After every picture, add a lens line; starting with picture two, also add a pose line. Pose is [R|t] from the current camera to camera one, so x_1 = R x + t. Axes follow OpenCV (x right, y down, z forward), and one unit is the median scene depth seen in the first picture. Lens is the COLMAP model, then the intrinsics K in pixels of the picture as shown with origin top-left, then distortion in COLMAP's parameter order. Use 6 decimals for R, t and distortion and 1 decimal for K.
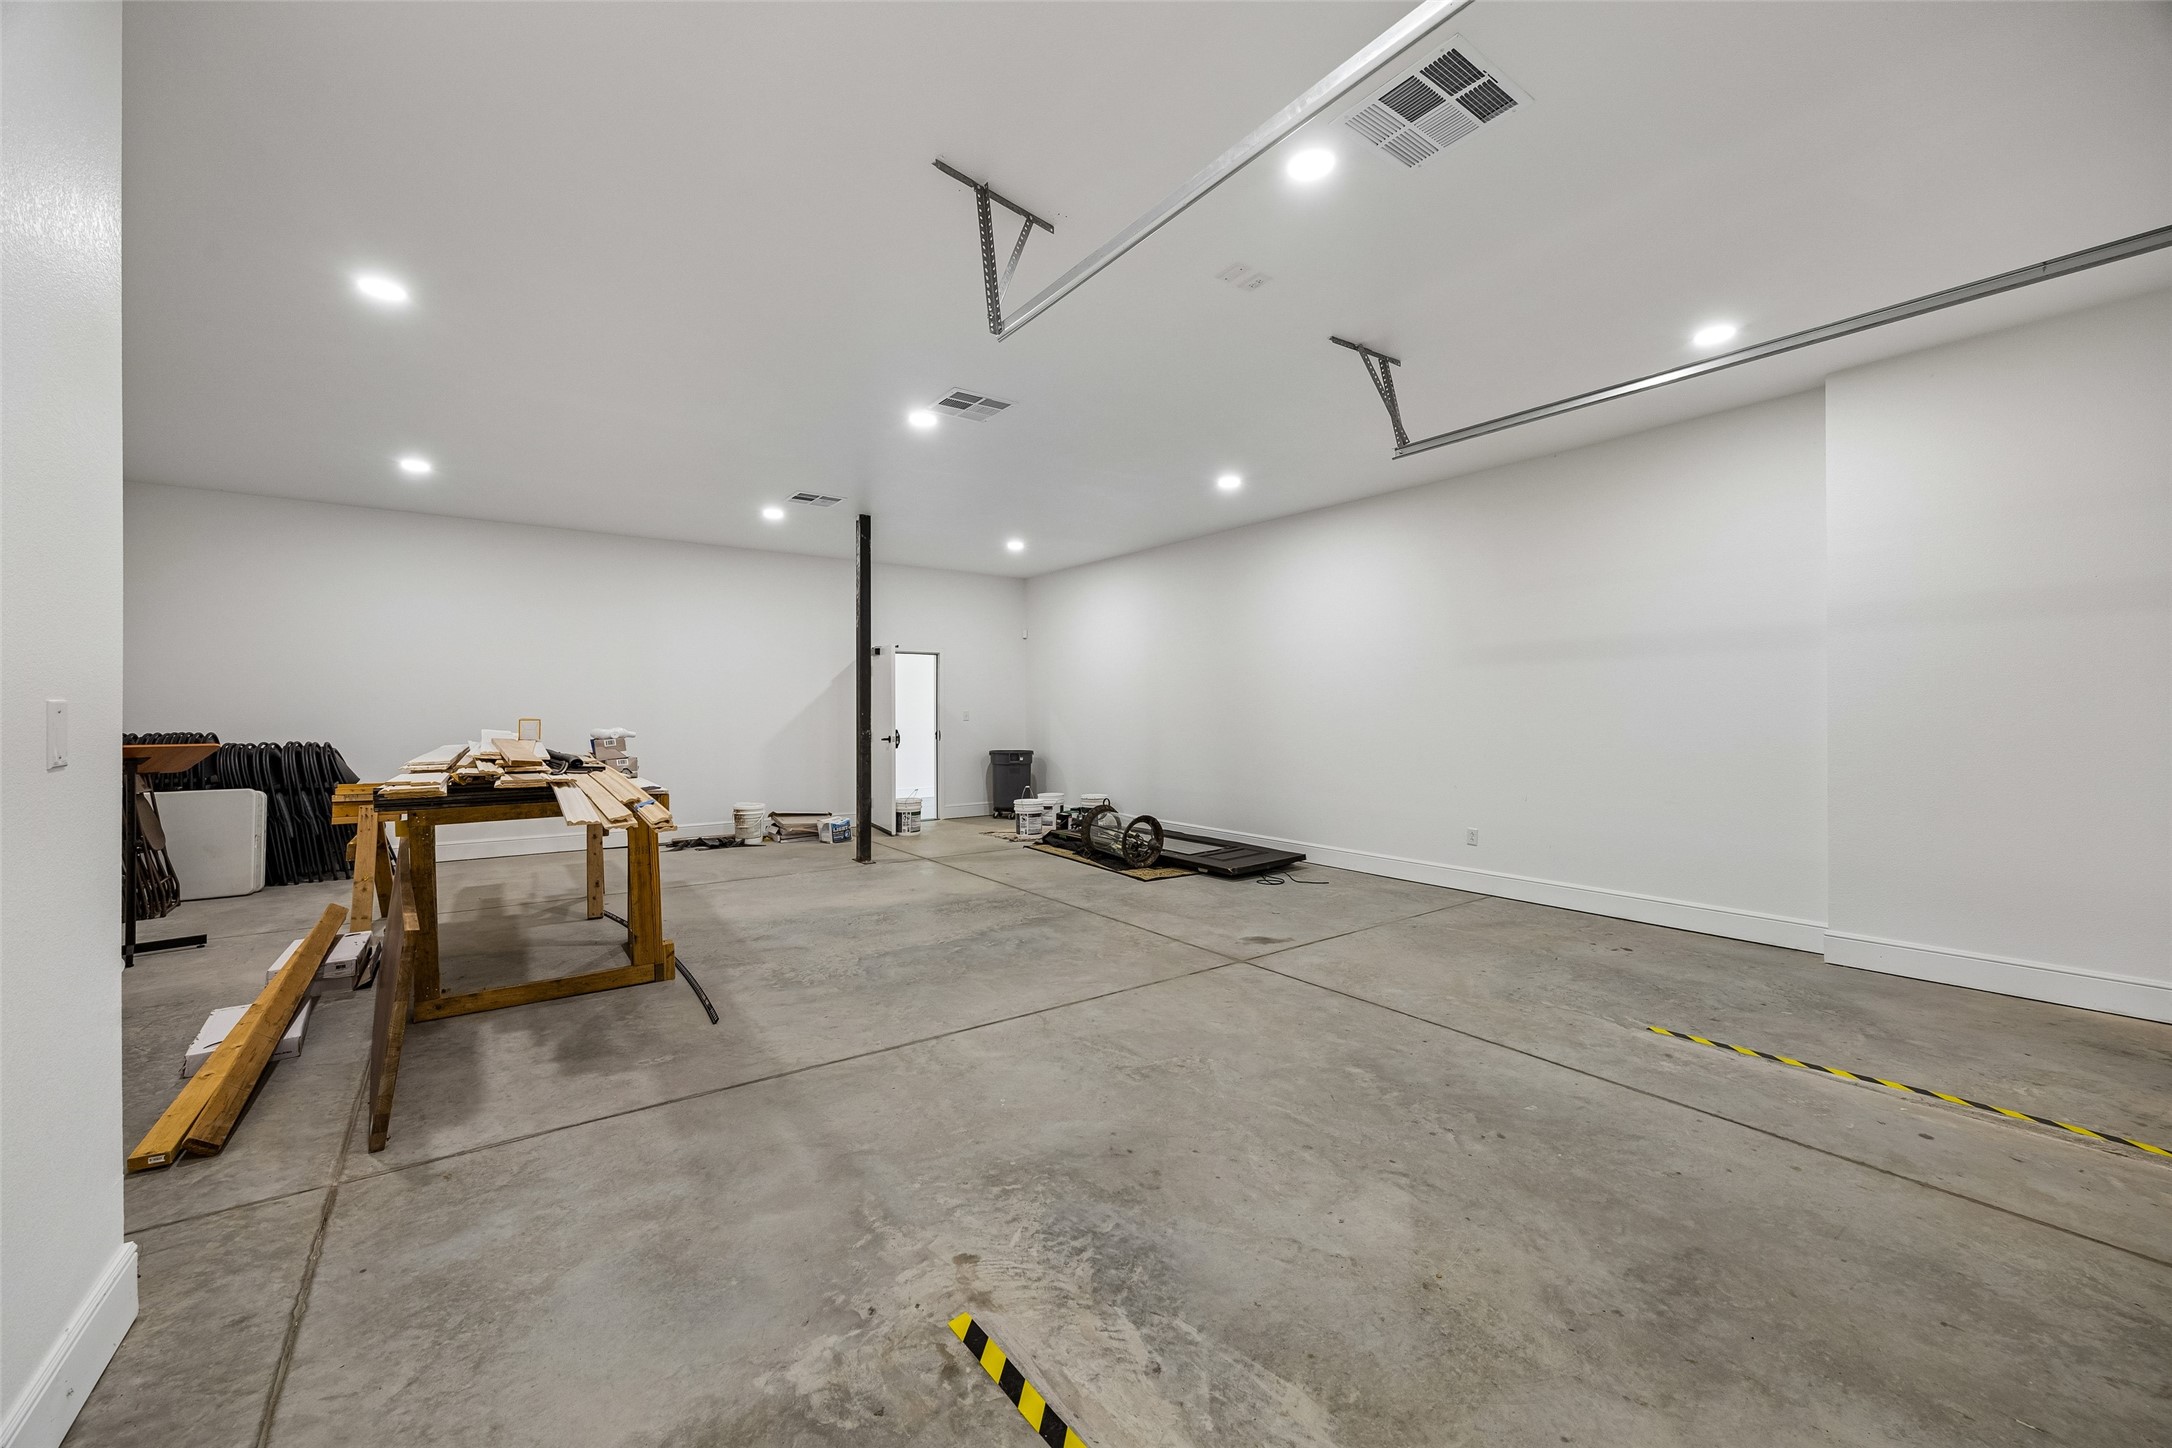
lens RADIAL K [[825.1, 0, 1079.5], [0, 825.1, 722.1], [0, 0, 1]] dist [-0.000616, -0.000070]
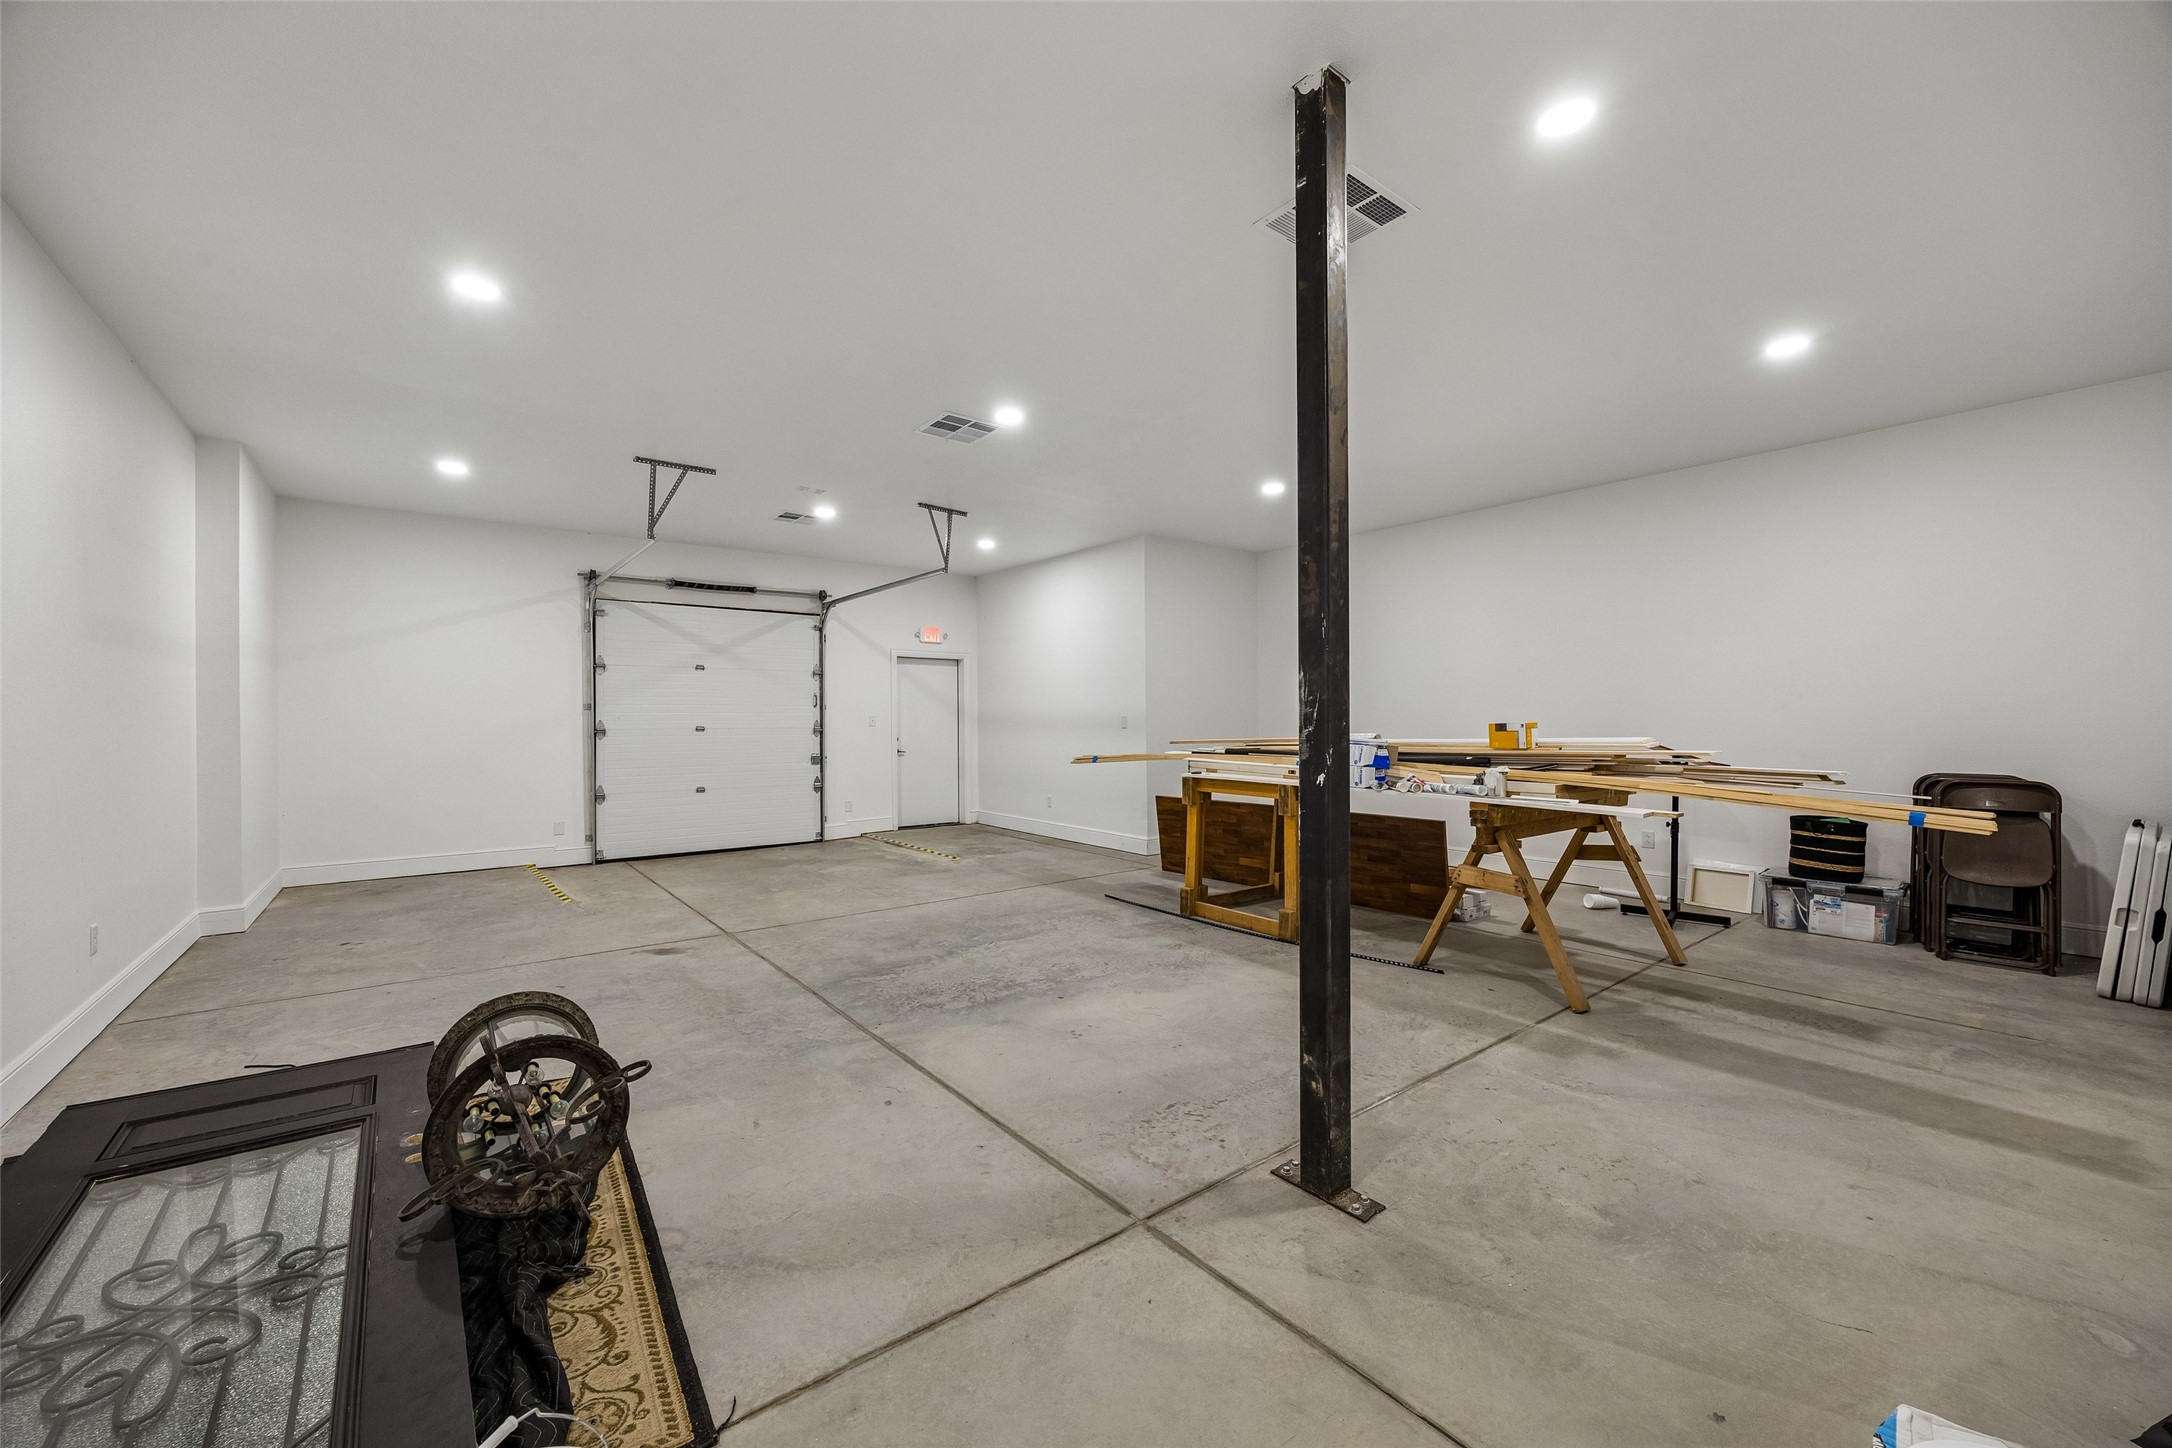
lens RADIAL K [[832.0, 0, 1054.3], [0, 832.0, 695.6], [0, 0, 1]] dist [-0.001166, -0.000103]
pose [[-0.999982, 0.005766, 0.001728, -0.311718], [0.005737, 0.999851, -0.016275, -0.029293], [-0.001822, -0.016265, -0.999866, 2.548160]]
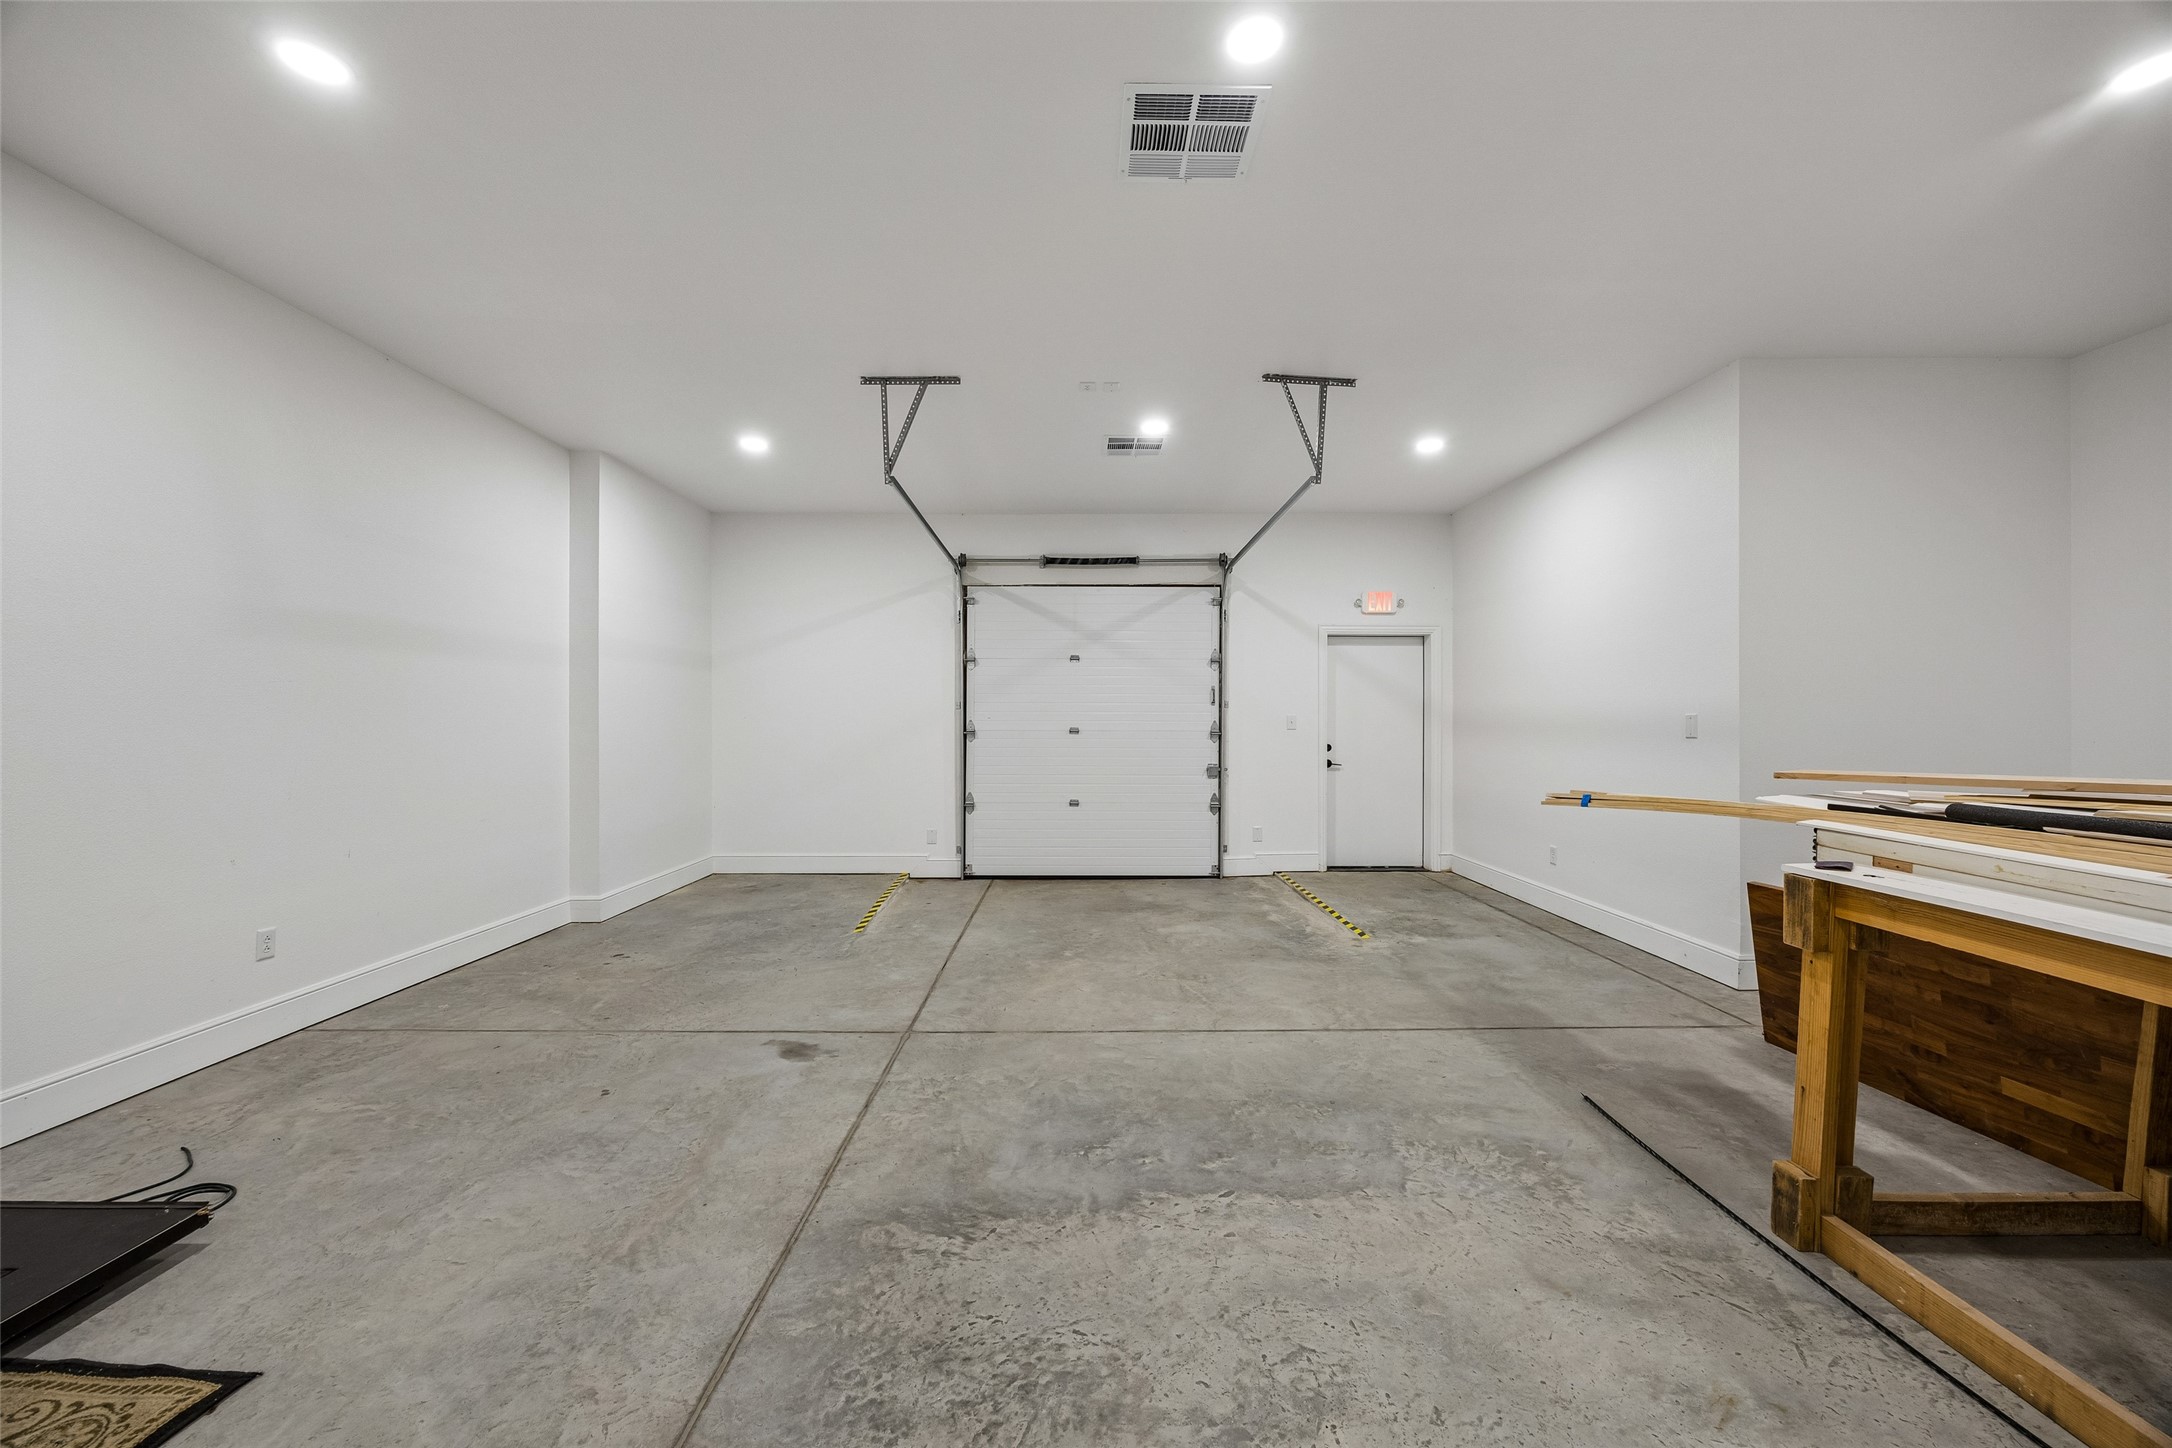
lens RADIAL K [[827.2, 0, 1083.1], [0, 827.2, 719.1], [0, 0, 1]] dist [-0.002451, -0.000360]
pose [[-0.808848, 0.003628, 0.588006, -0.480197], [0.008553, 0.999948, 0.005595, -0.018657], [-0.587955, 0.009554, -0.808837, 1.798574]]
